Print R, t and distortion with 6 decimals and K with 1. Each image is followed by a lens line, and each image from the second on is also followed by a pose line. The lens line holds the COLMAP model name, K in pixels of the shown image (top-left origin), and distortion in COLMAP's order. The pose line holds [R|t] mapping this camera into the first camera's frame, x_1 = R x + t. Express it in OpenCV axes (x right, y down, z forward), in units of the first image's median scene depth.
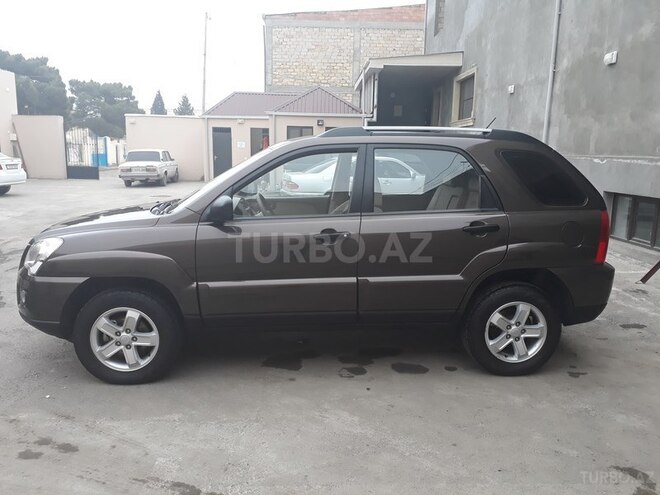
lens RADIAL K [[532.9, 0, 329.4], [0, 532.9, 247.7], [0, 0, 1]] dist [0.008903, -0.007597]
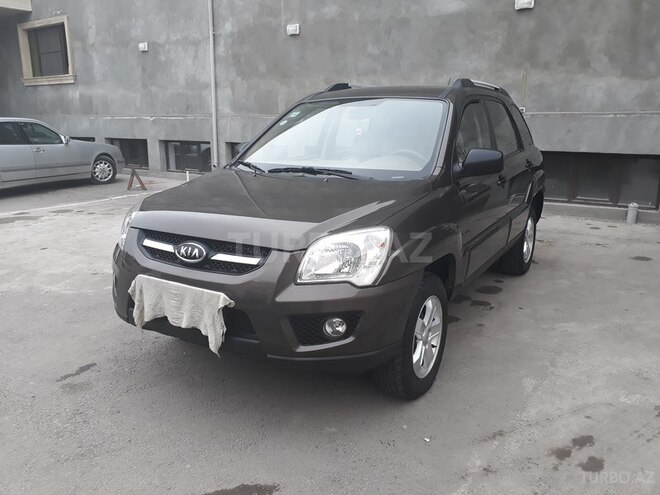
lens RADIAL K [[532.9, 0, 328.7], [0, 532.9, 248.3], [0, 0, 1]] dist [0.008903, -0.007597]
pose [[0.574691, -0.204692, 0.792358, -0.394593], [0.153626, 0.977985, 0.141222, -0.035231], [-0.803822, 0.040567, 0.593485, 0.233138]]
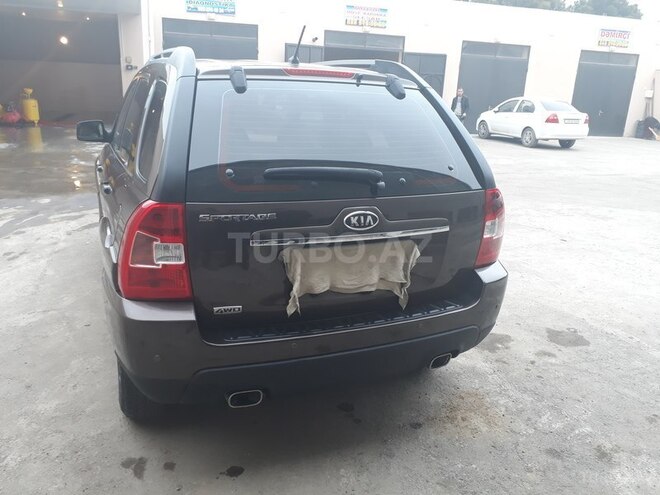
lens RADIAL K [[532.9, 0, 331.5], [0, 532.9, 246.7], [0, 0, 1]] dist [0.008903, -0.007597]
pose [[0.328110, 0.270526, -0.905074, 0.402274], [-0.208782, 0.955189, 0.209817, -0.067806], [0.921279, 0.120120, 0.369888, 0.378593]]
